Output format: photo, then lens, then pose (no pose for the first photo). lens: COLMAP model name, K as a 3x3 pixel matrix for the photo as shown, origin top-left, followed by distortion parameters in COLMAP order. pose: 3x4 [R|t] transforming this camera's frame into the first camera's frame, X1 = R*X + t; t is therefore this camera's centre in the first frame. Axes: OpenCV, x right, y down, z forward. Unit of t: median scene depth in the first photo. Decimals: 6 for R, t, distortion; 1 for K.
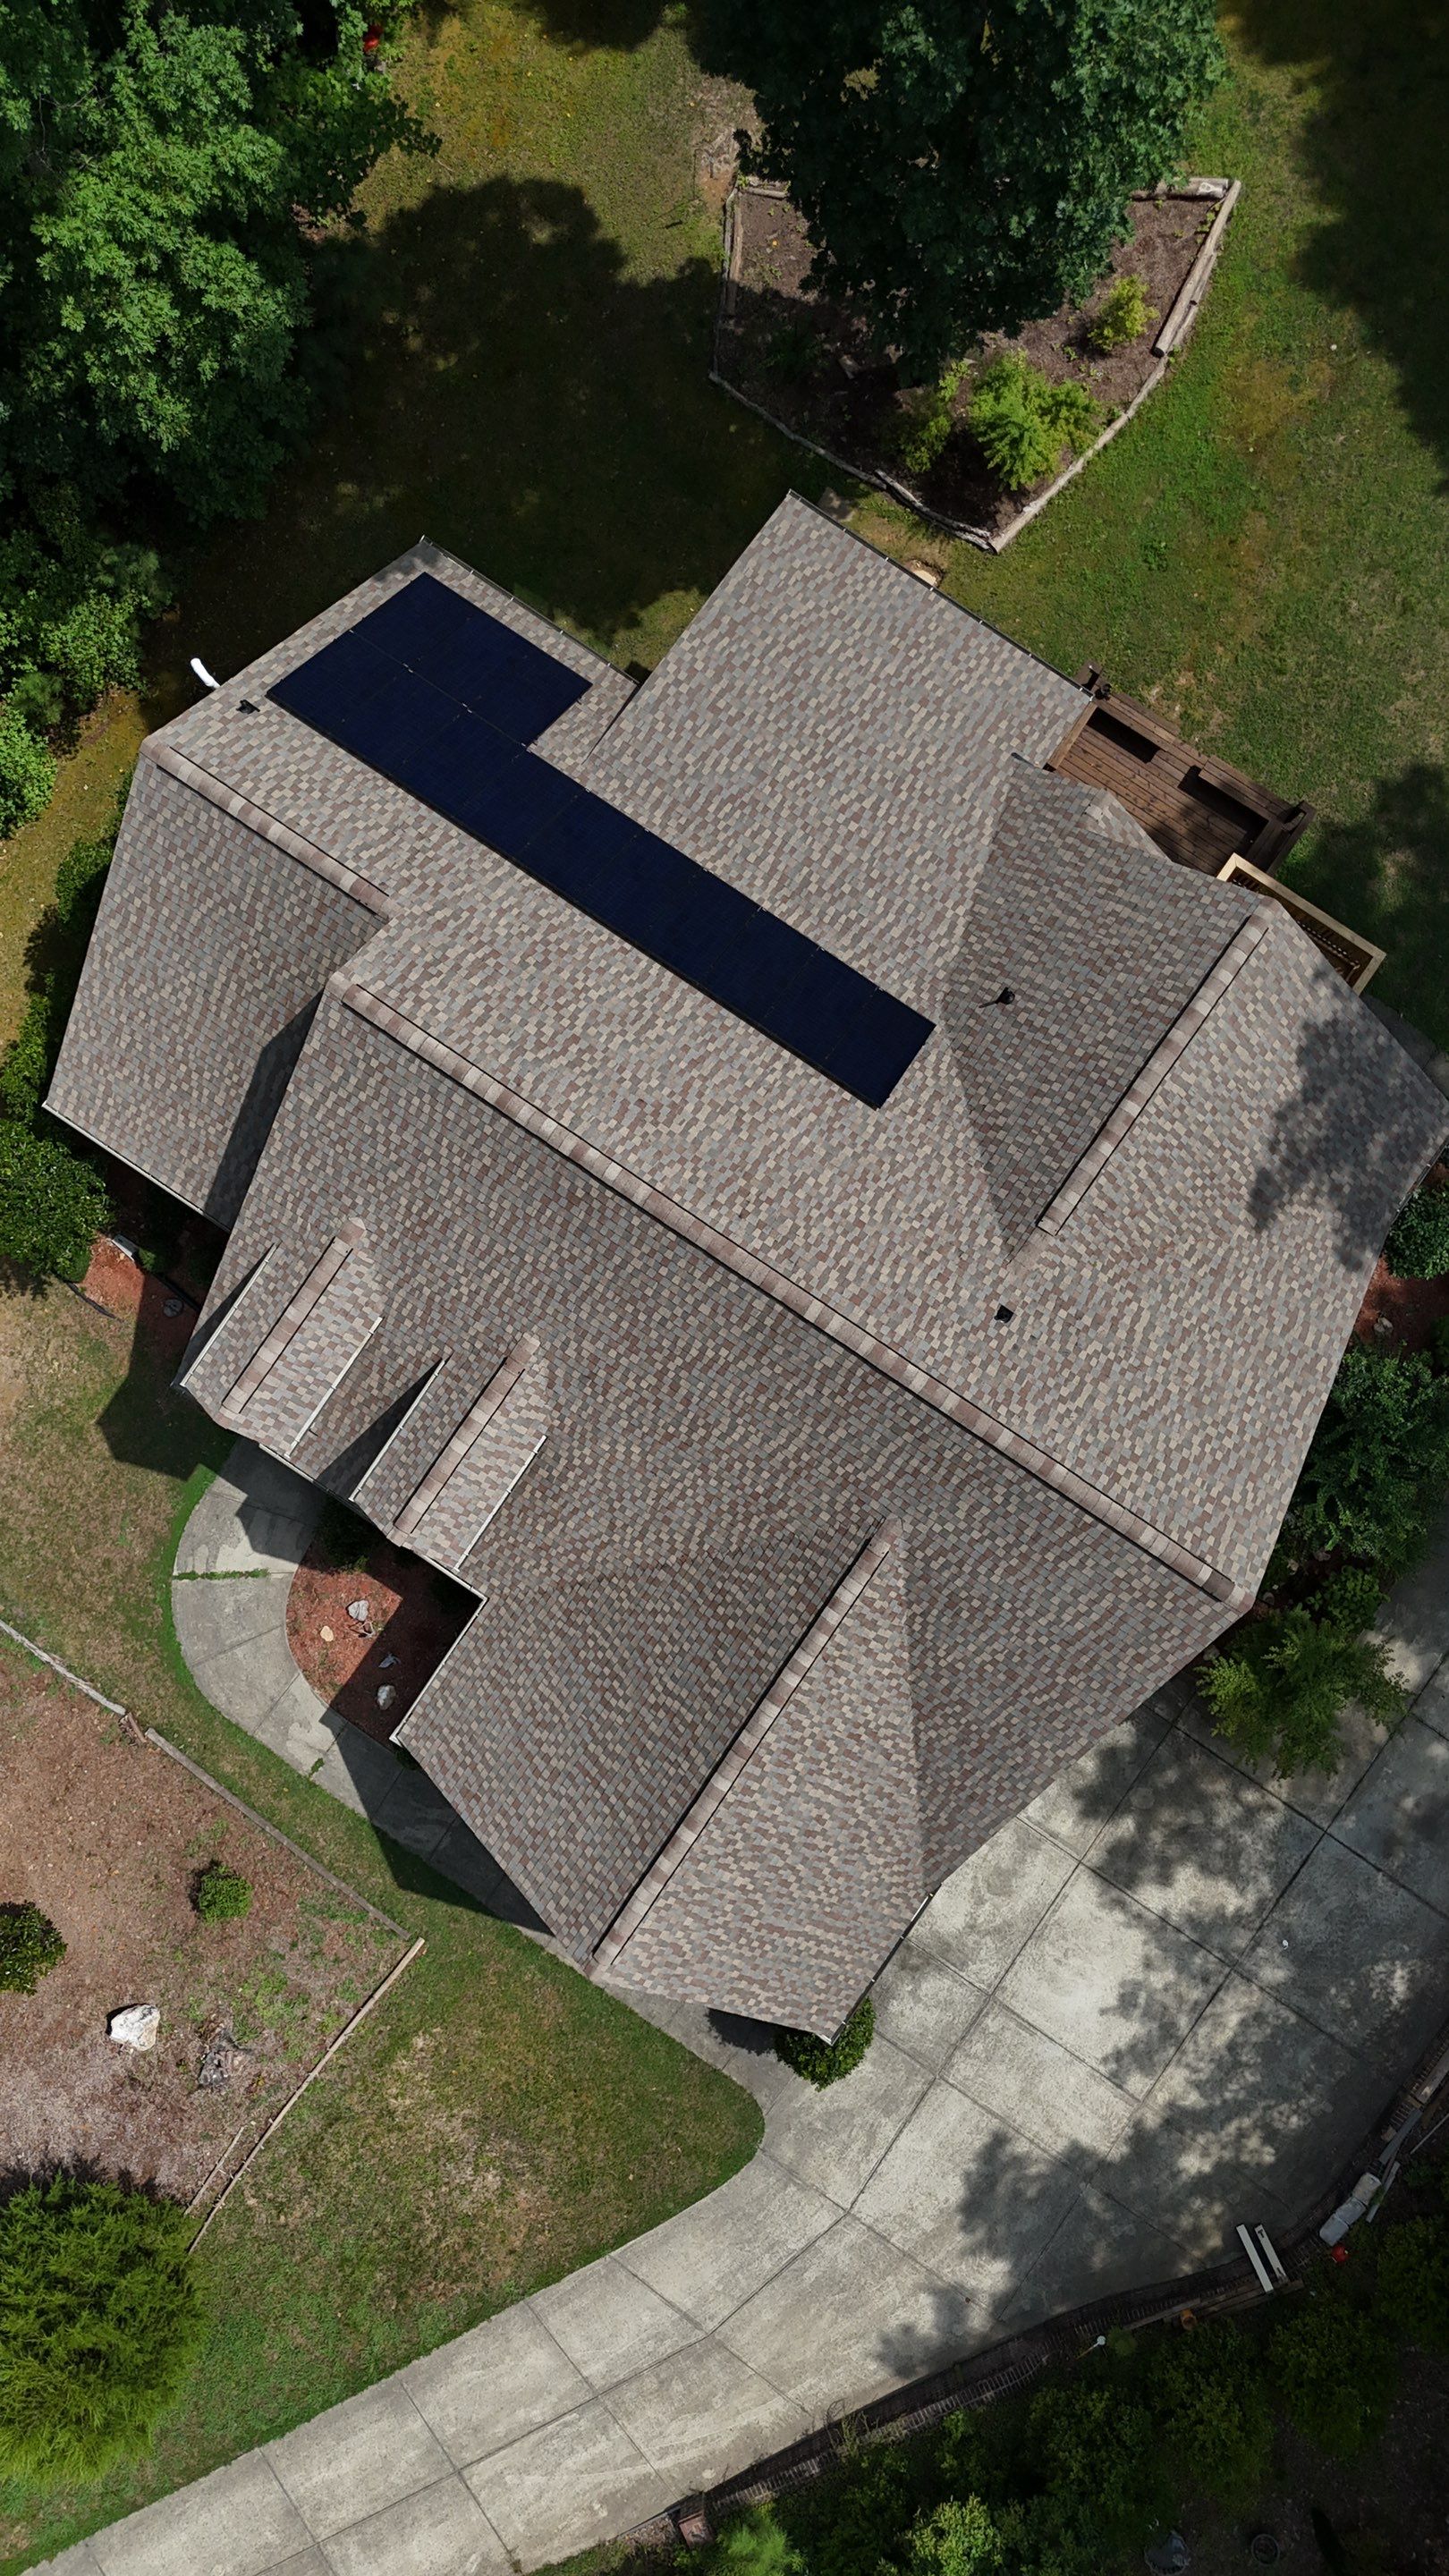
lens RADIAL K [[1850.3, 0, 710.5], [0, 1850.3, 1279.7], [0, 0, 1]] dist [0.208922, -0.394441]
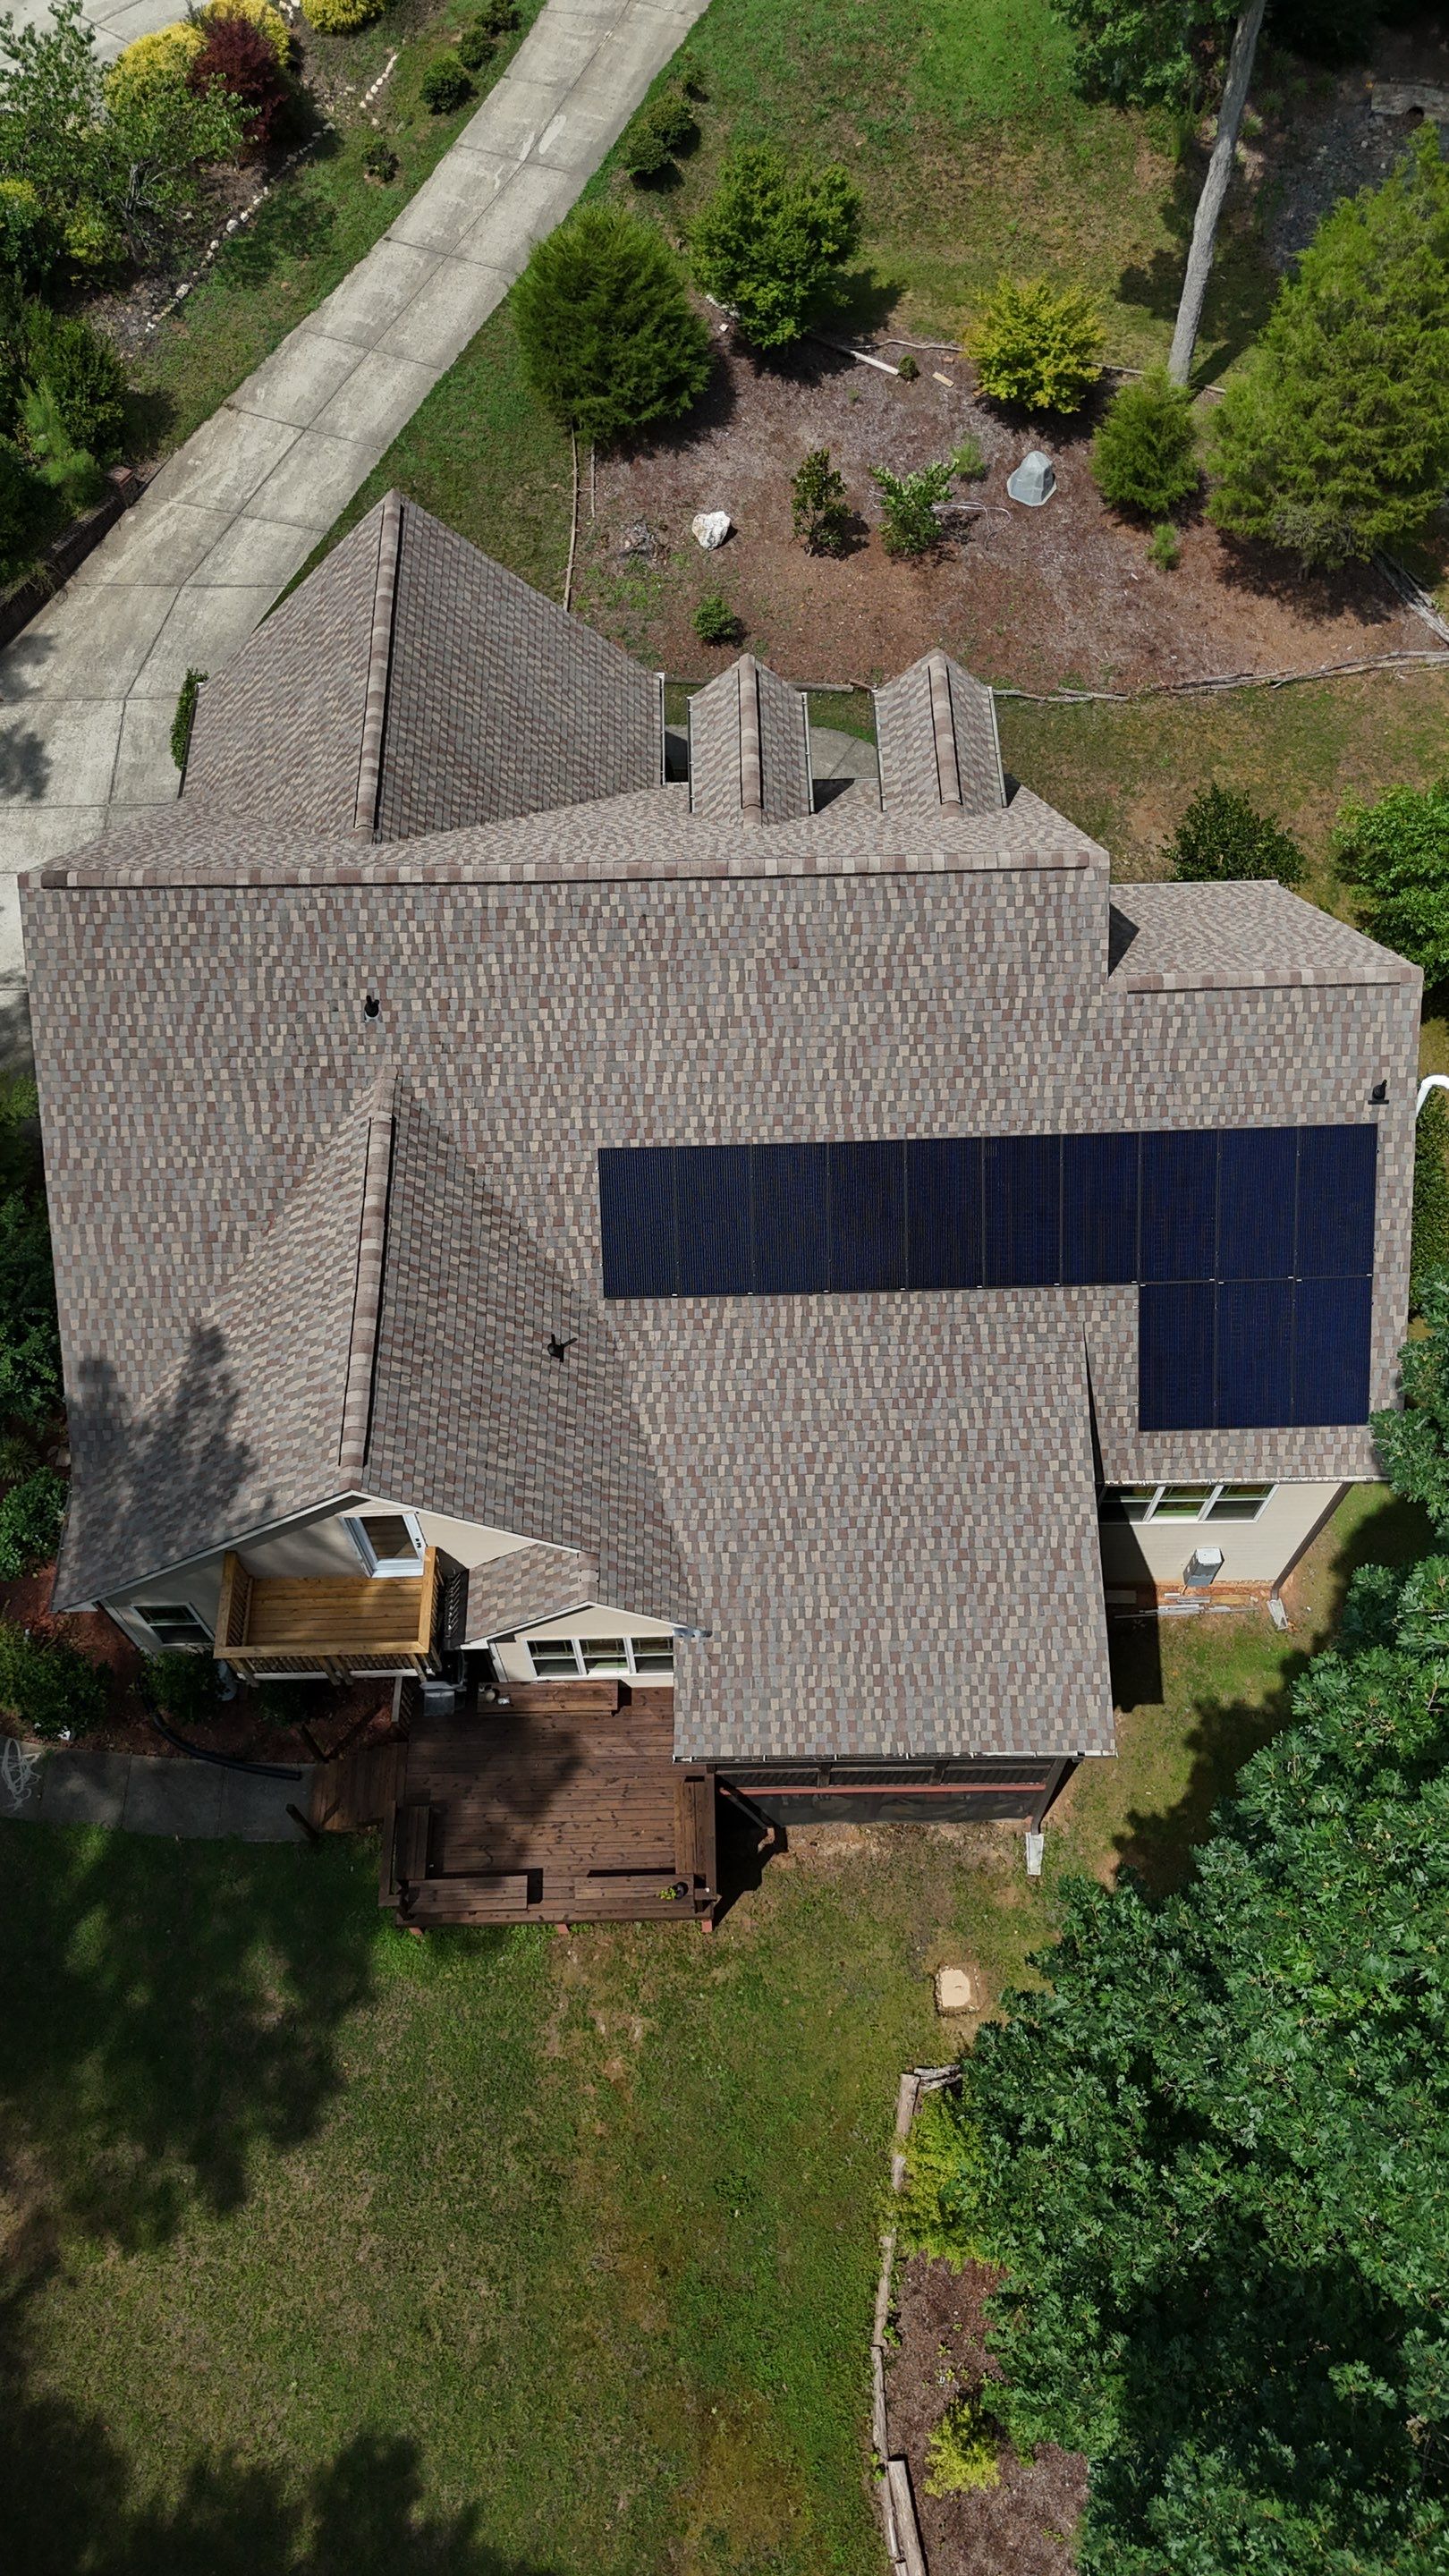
lens RADIAL K [[1850.3, 0, 710.5], [0, 1850.3, 1279.7], [0, 0, 1]] dist [0.208922, -0.394441]
pose [[-0.817782, 0.521253, -0.243986, 0.314011], [-0.573810, -0.705705, 0.415599, -0.573599], [0.044450, 0.479871, 0.876213, 0.195757]]
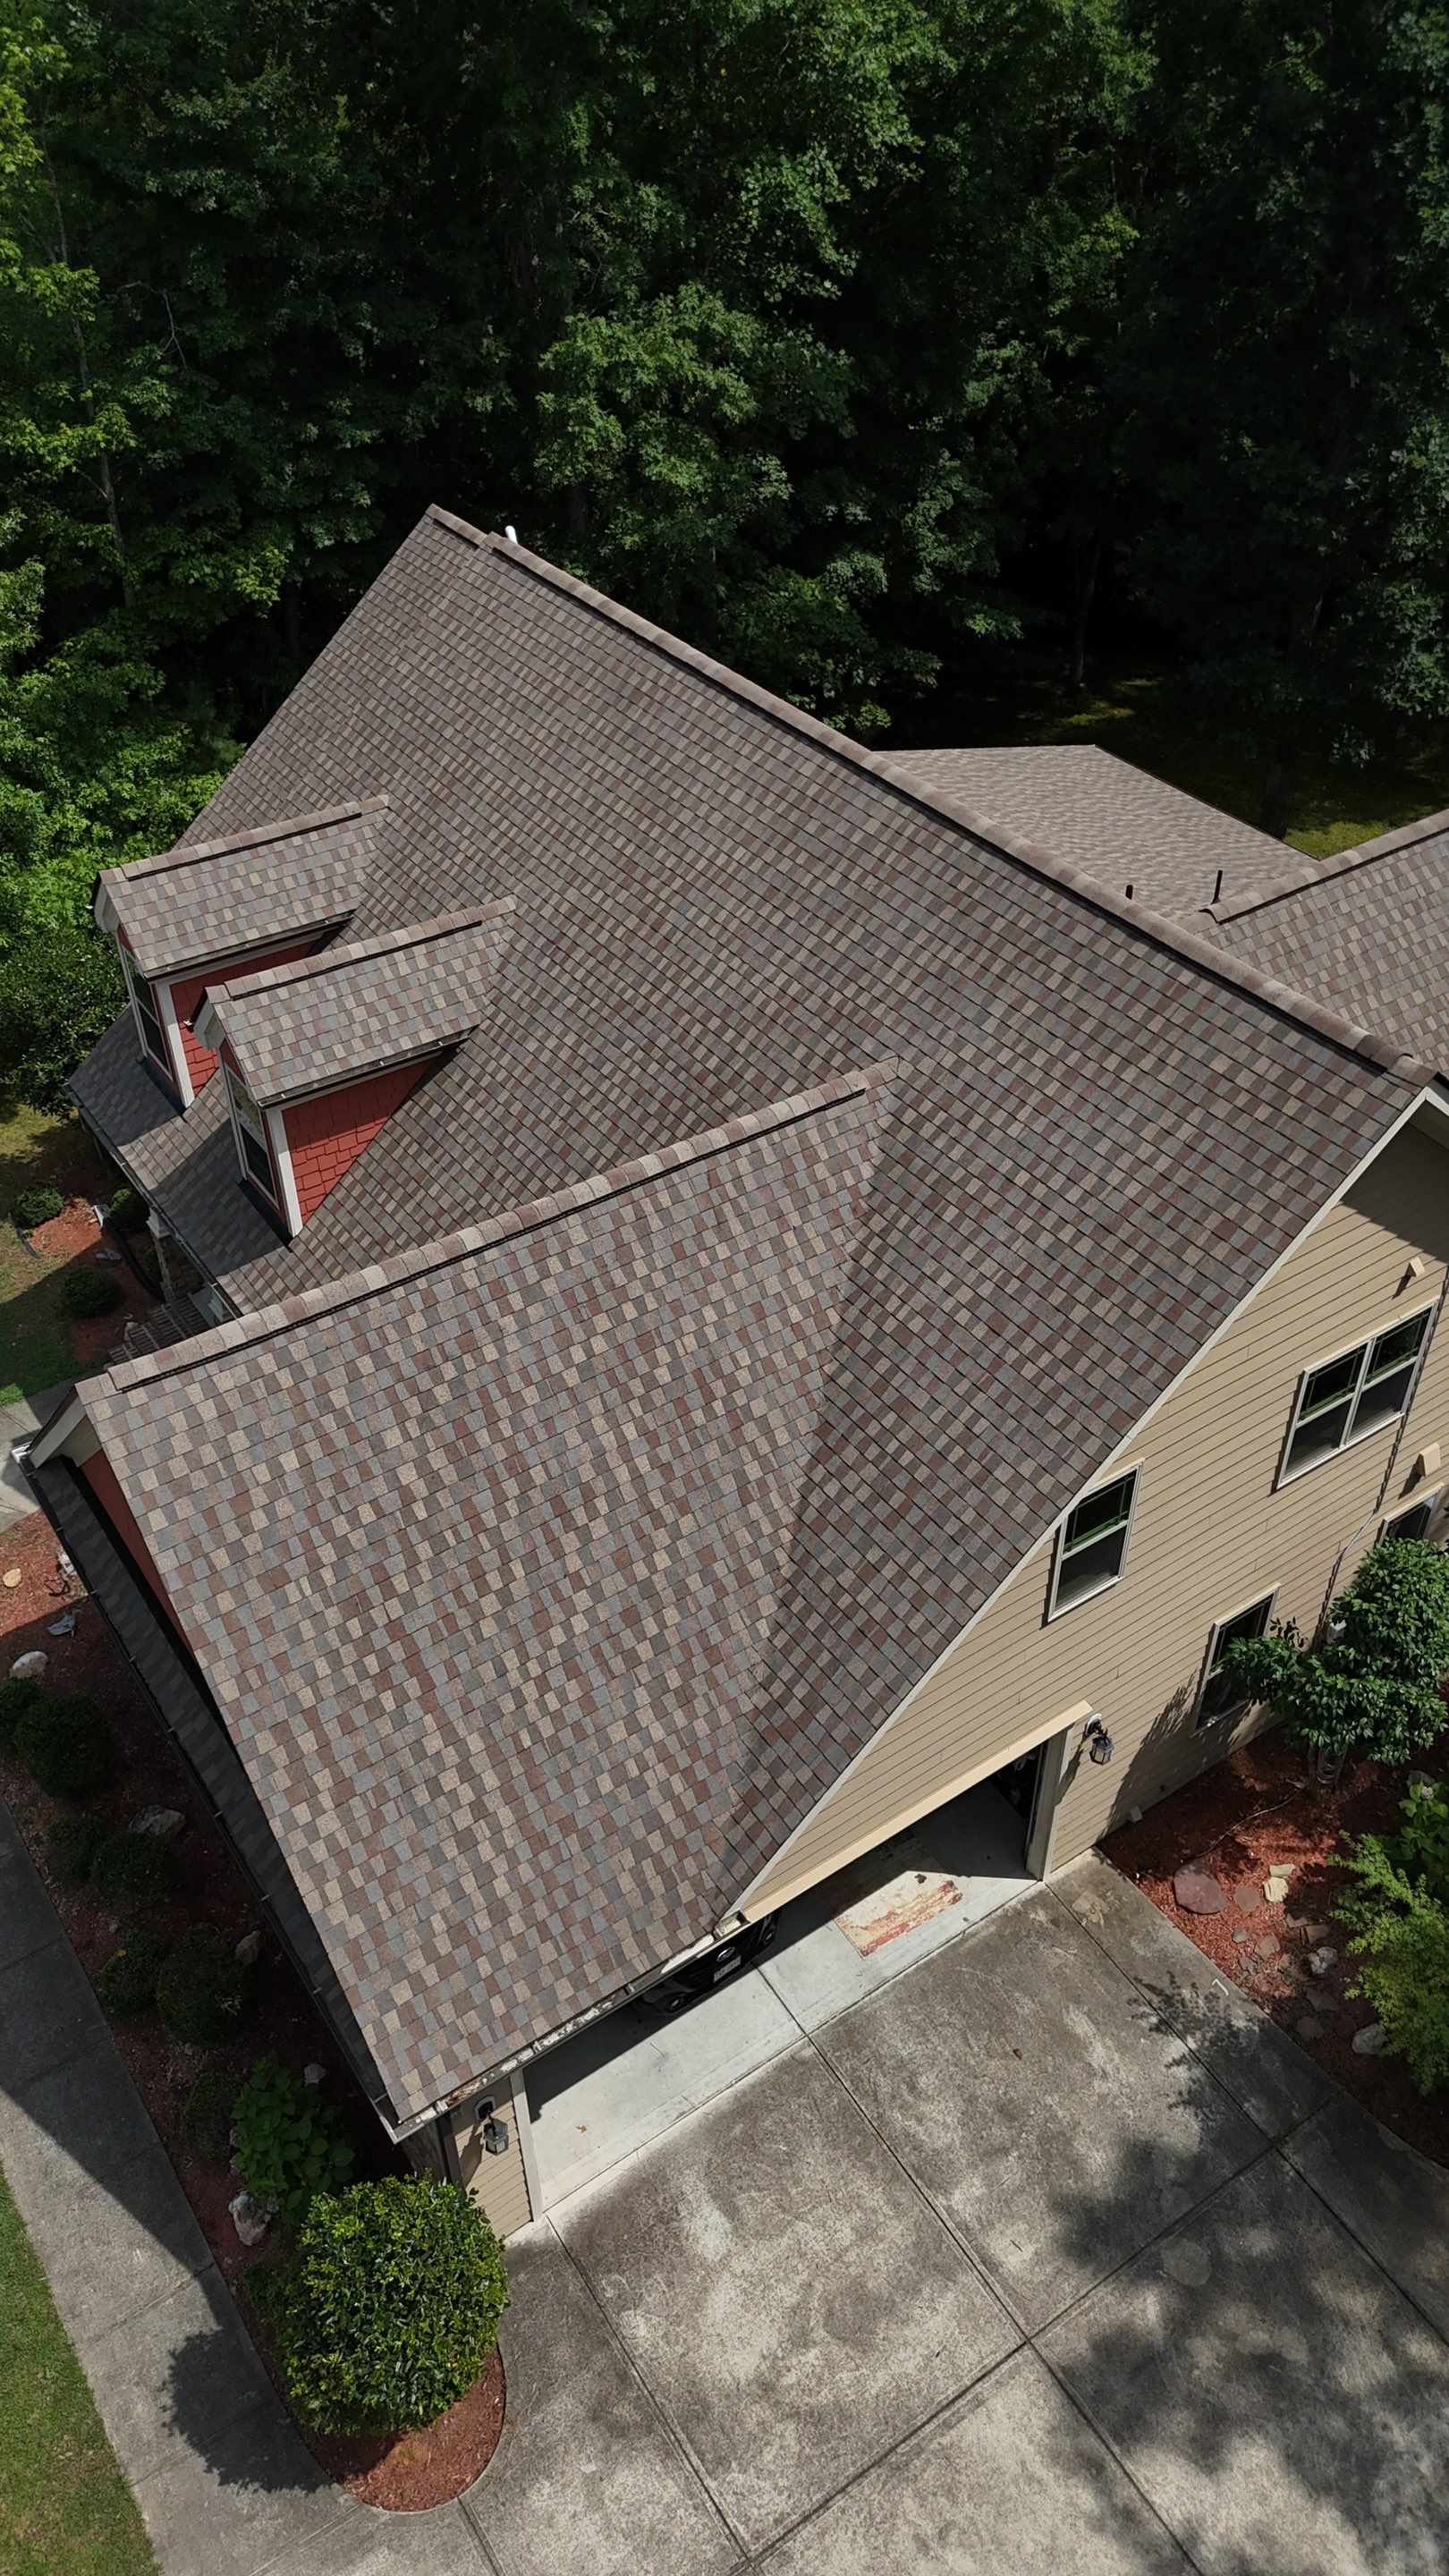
lens RADIAL K [[1863.0, 0, 714.0], [0, 1863.0, 1288.3], [0, 0, 1]] dist [0.125341, -0.138193]
pose [[0.928039, 0.249206, -0.276840, 0.235639], [-0.372445, 0.610163, -0.699275, 0.638315], [-0.005346, 0.752062, 0.659071, 0.610734]]
